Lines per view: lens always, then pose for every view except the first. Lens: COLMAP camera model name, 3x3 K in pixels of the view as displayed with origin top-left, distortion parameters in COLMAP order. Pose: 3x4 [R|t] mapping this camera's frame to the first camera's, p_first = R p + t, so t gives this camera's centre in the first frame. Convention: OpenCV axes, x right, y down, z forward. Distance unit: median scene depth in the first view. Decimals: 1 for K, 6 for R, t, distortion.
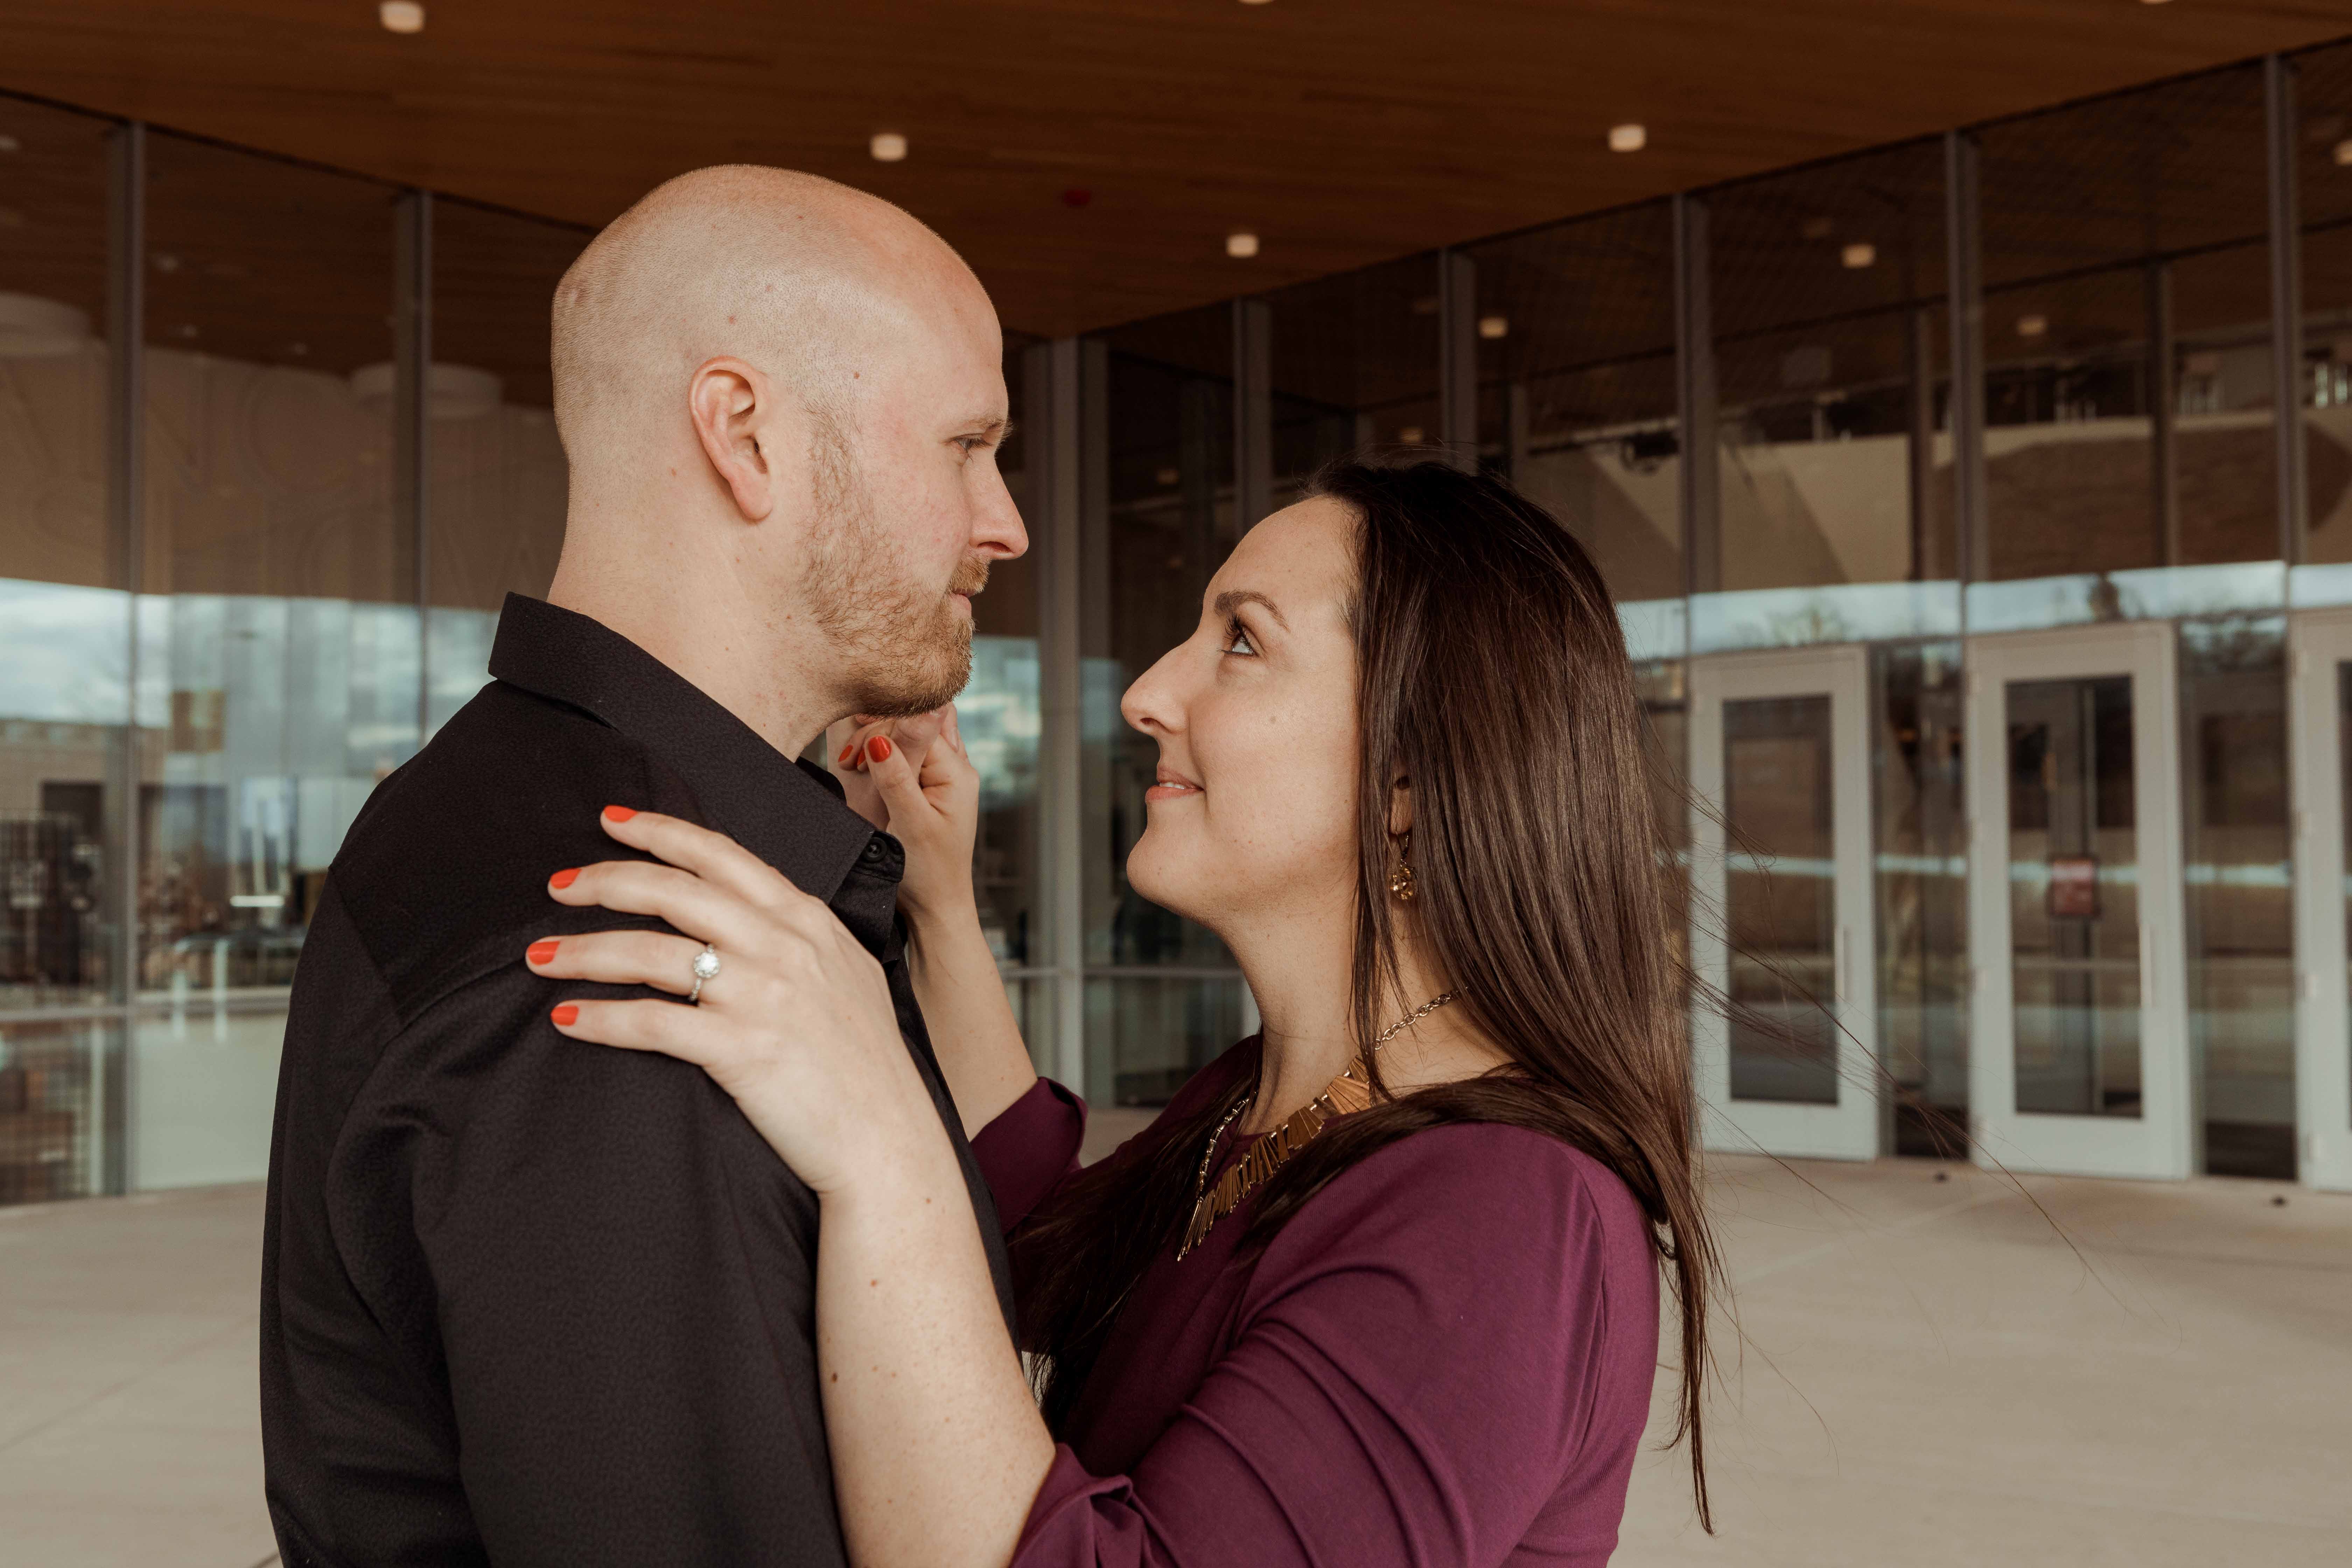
lens RADIAL K [[2455.4, 0, 1180.8], [0, 2455.4, 793.8], [0, 0, 1]] dist [-0.029802, 0.022046]
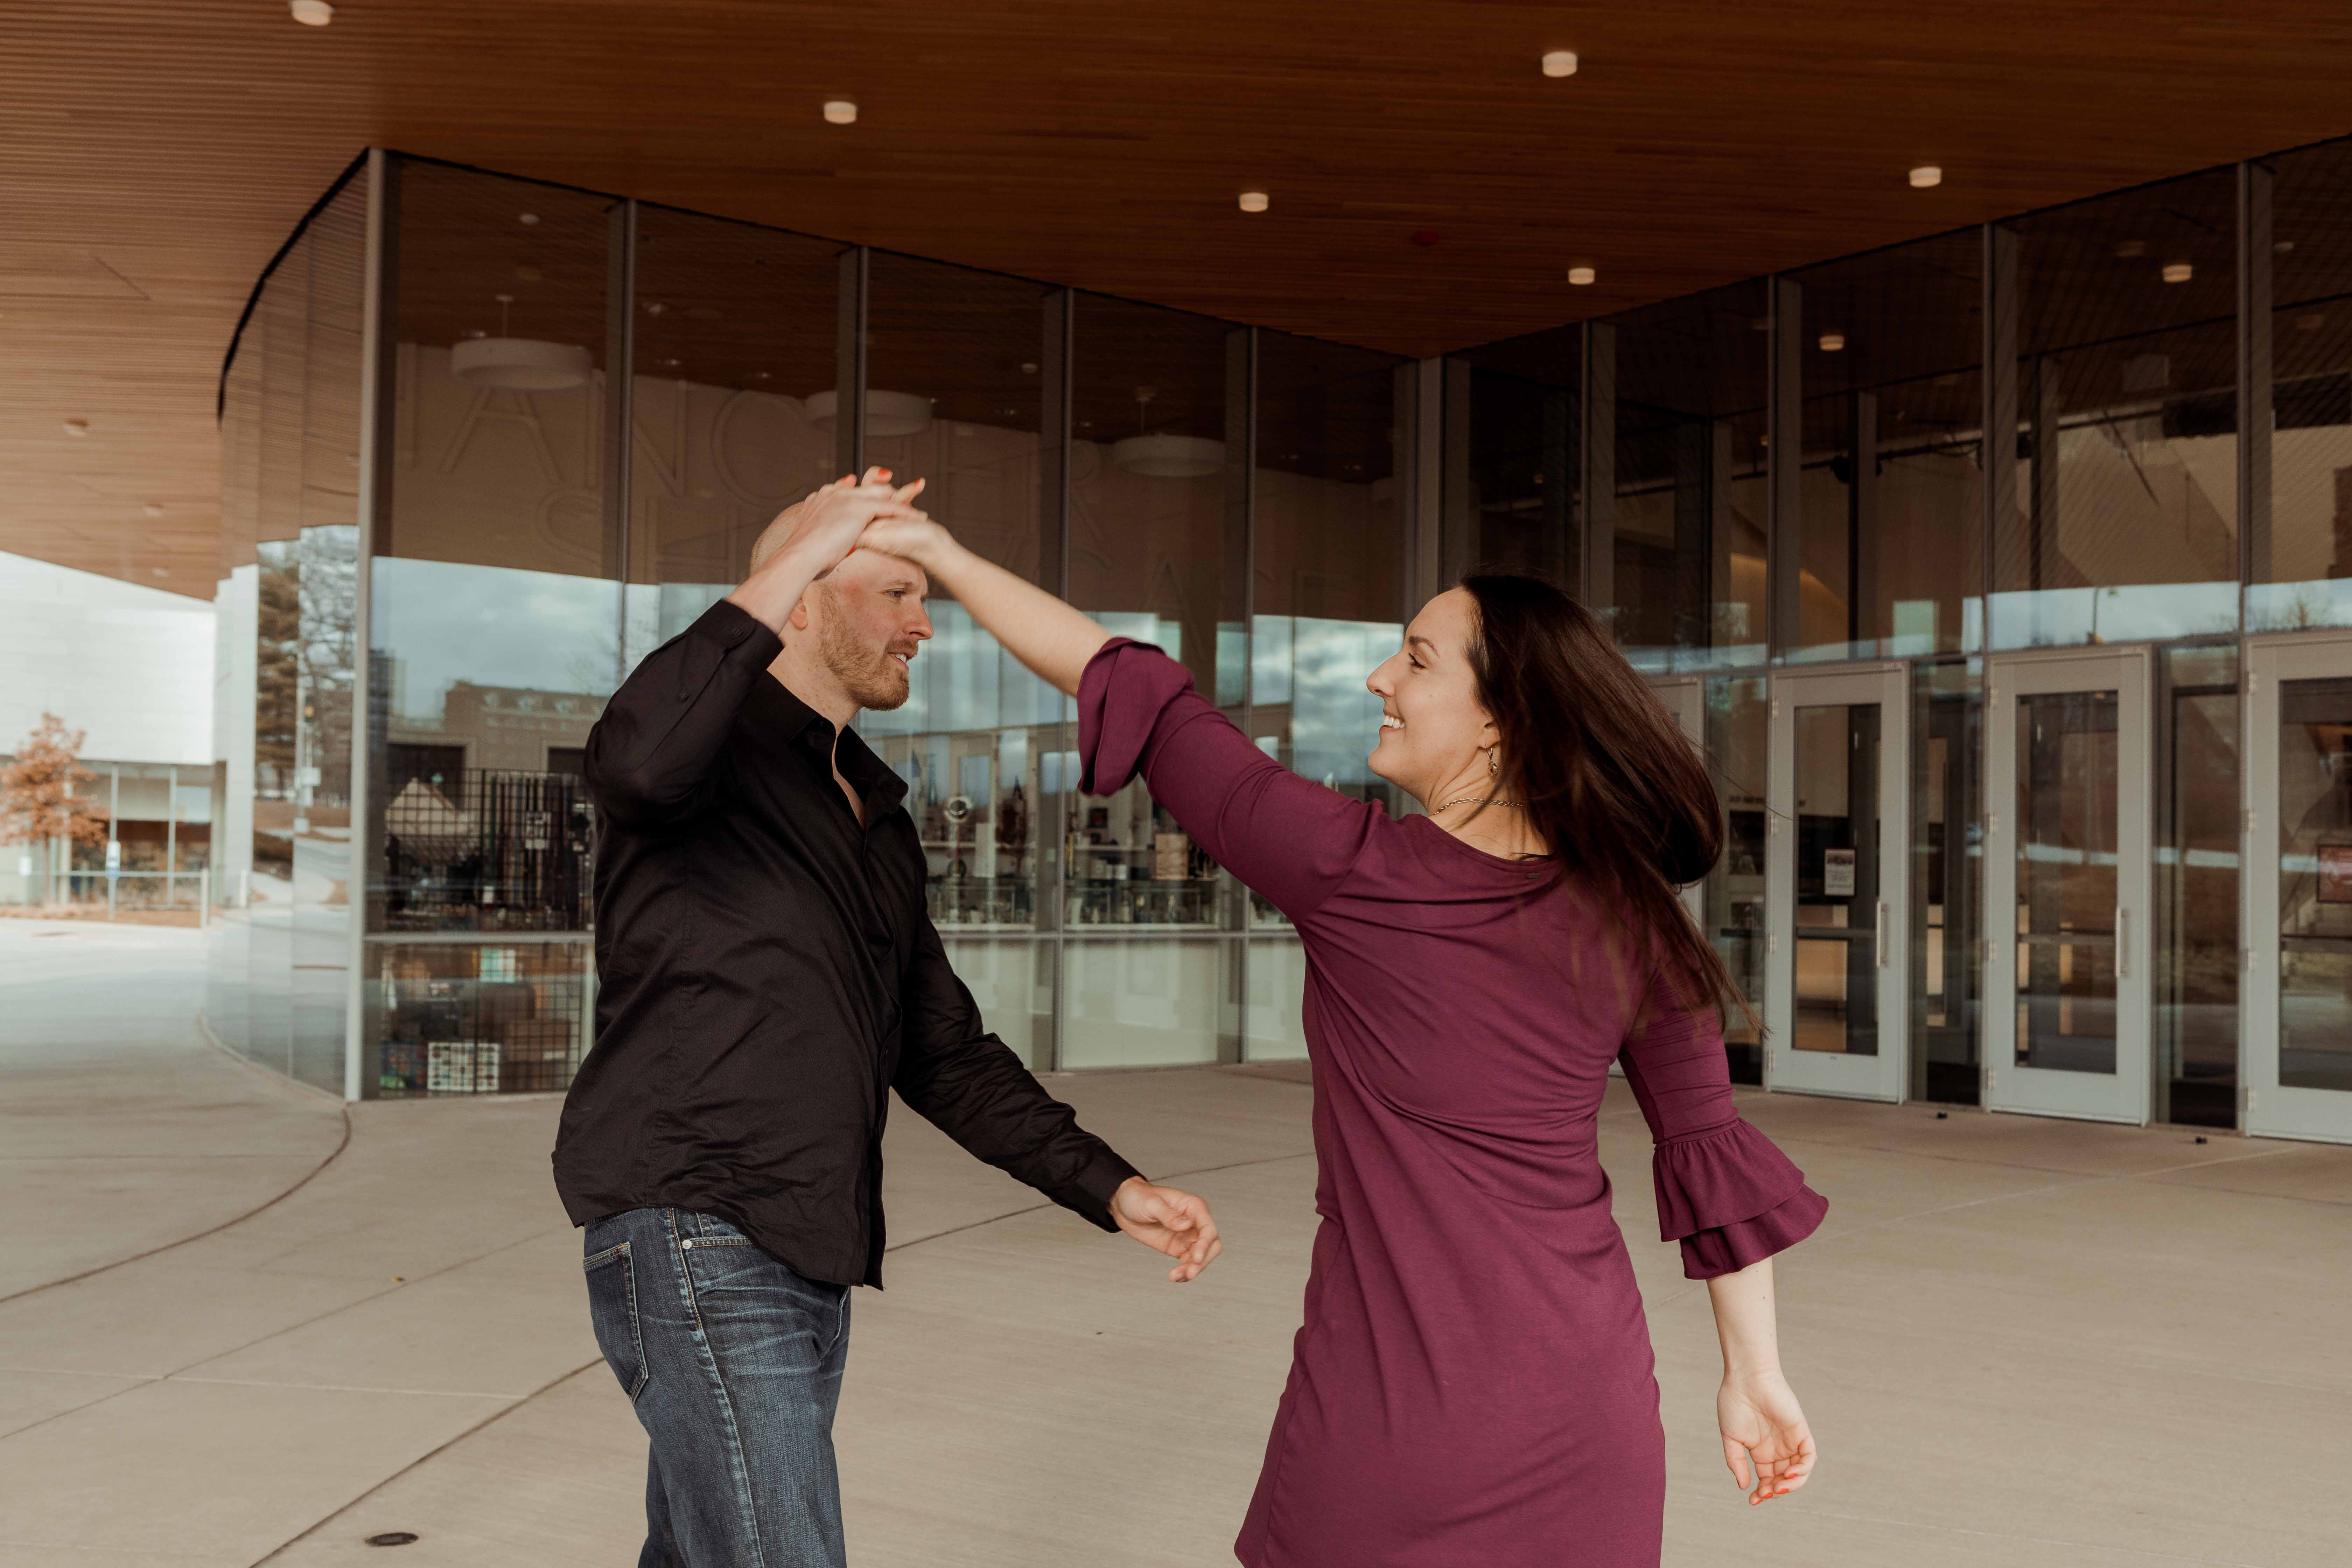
lens RADIAL K [[2410.9, 0, 1162.6], [0, 2410.9, 794.7], [0, 0, 1]] dist [-0.037599, 0.042541]
pose [[0.982673, 0.018341, -0.184437, 0.048073], [-0.016821, 0.999810, 0.009799, 0.001864], [0.184582, -0.006527, 0.982795, -0.106191]]
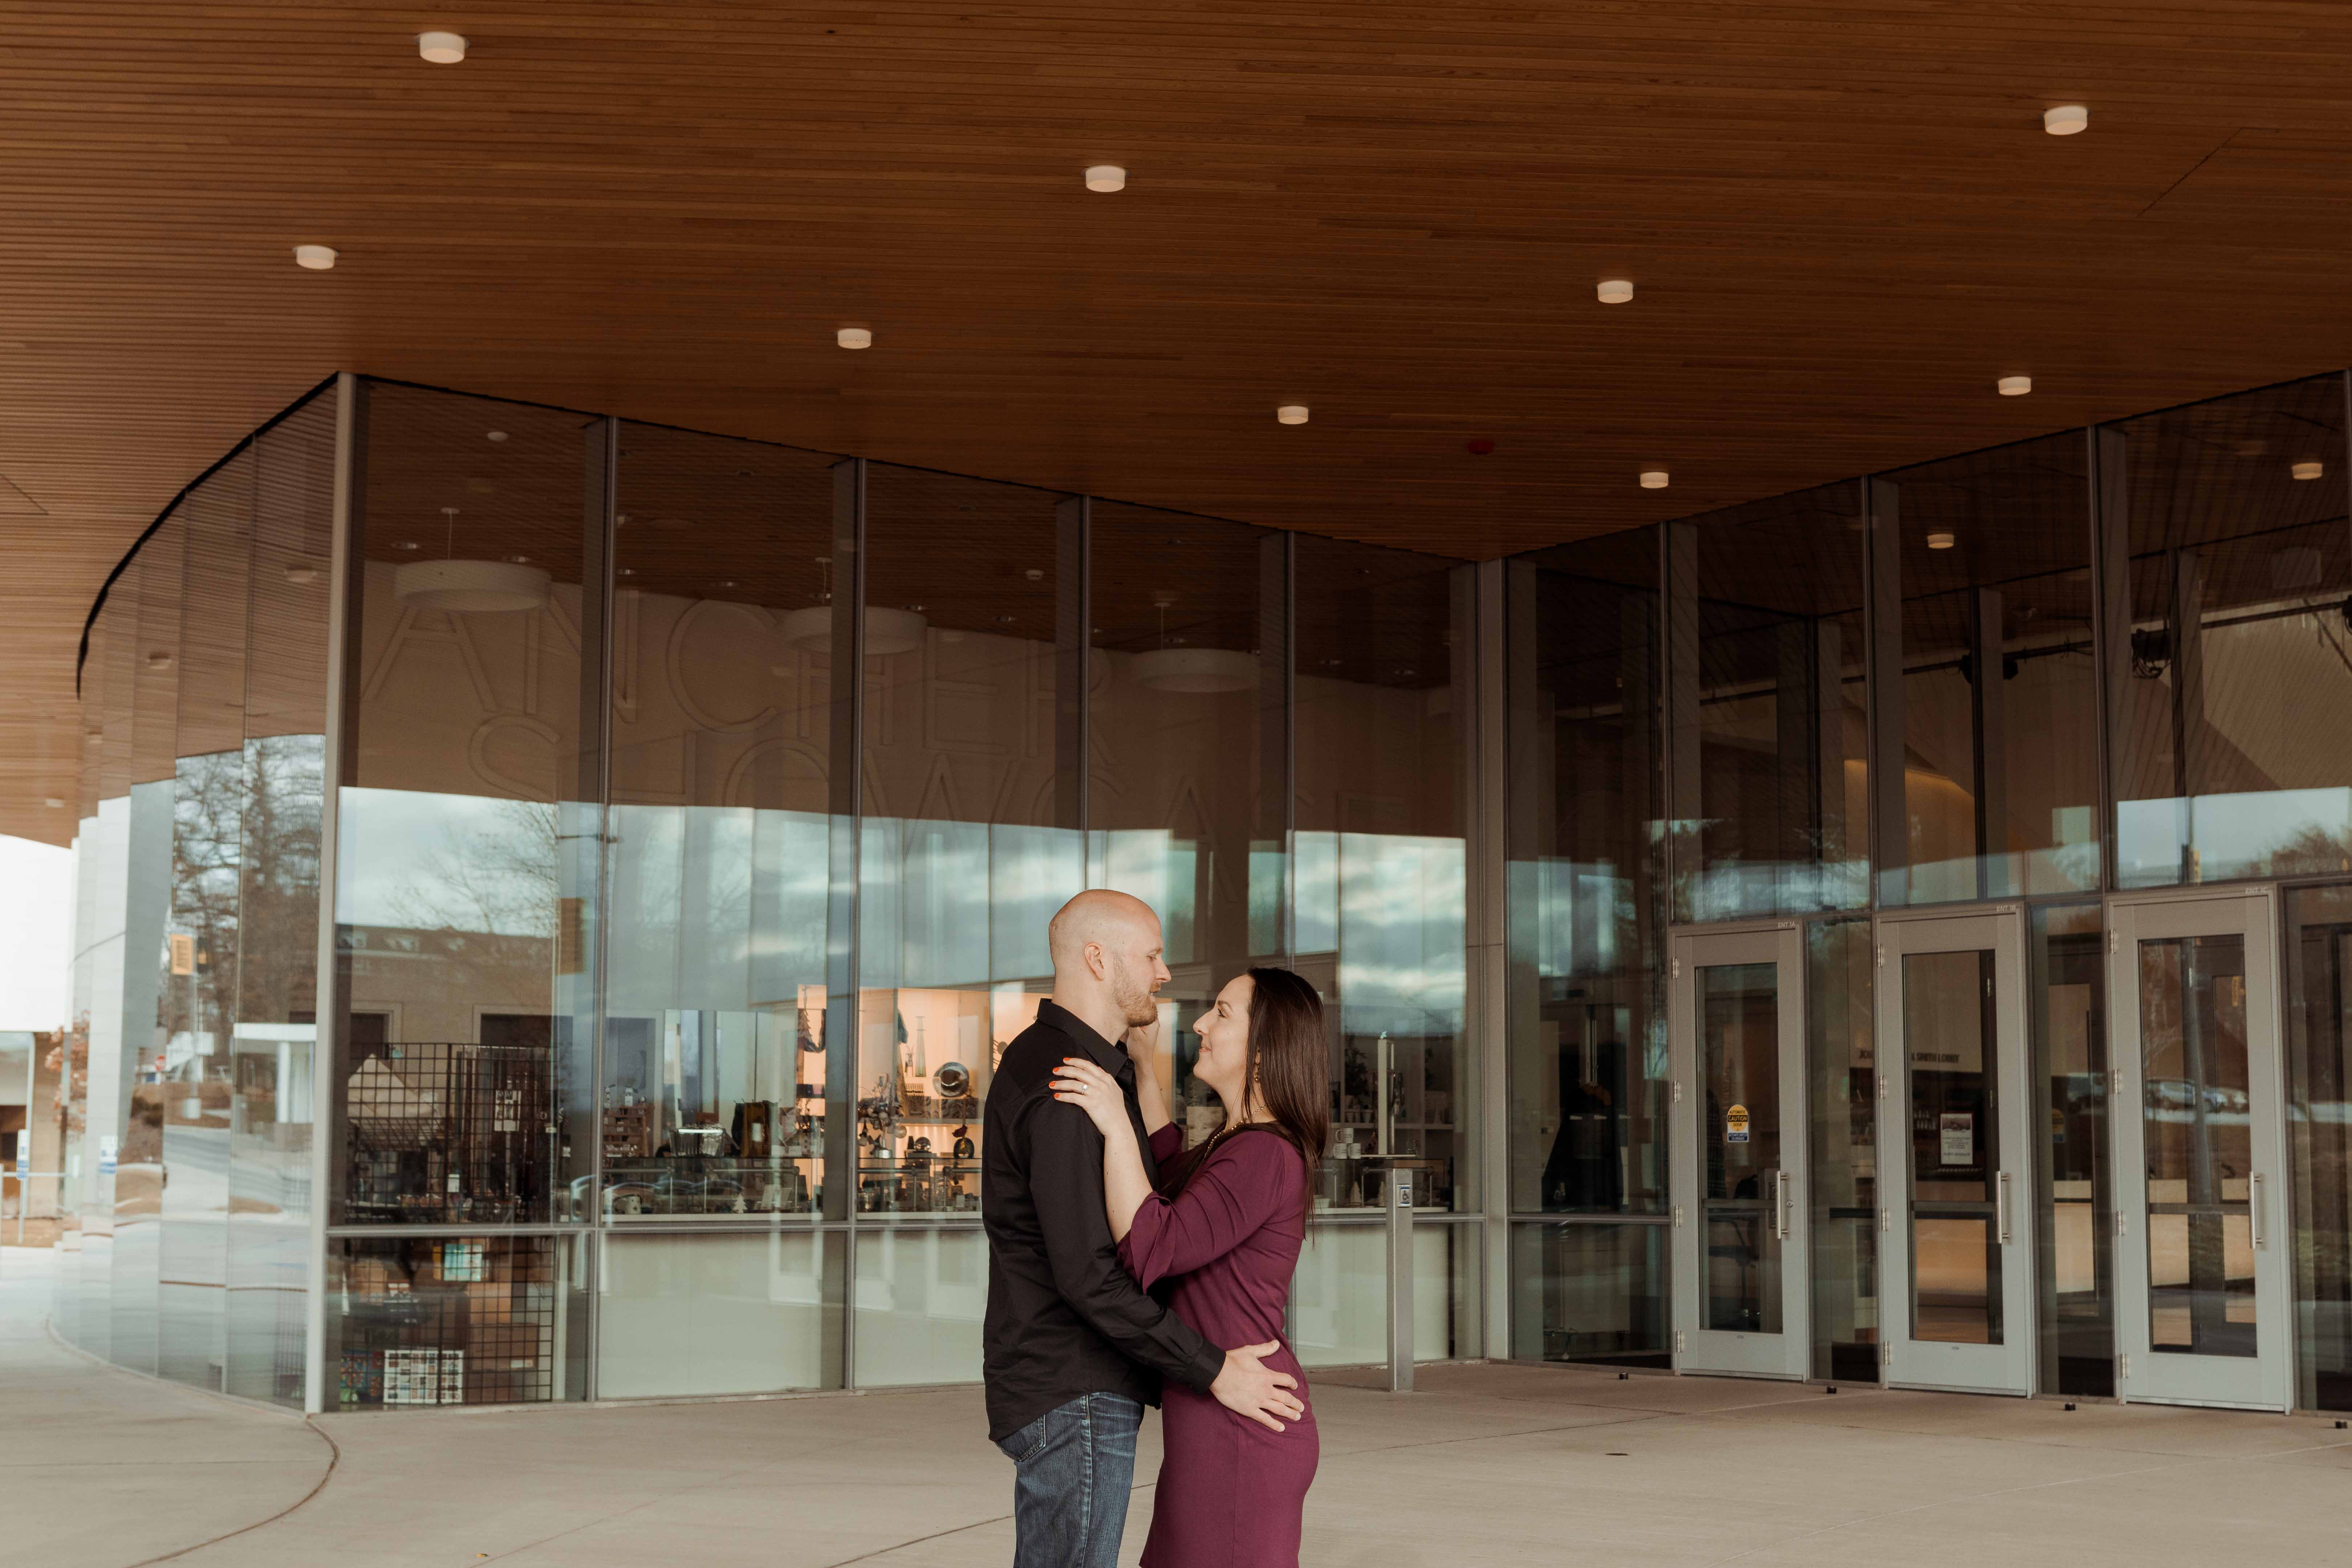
lens RADIAL K [[3194.3, 0, 1184.6], [0, 3194.3, 778.7], [0, 0, 1]] dist [-0.034878, -0.022704]
pose [[0.984515, -0.009086, -0.175064, 0.069486], [-0.004324, 0.997093, -0.076067, -0.003741], [0.175246, 0.075646, 0.981614, -0.324104]]
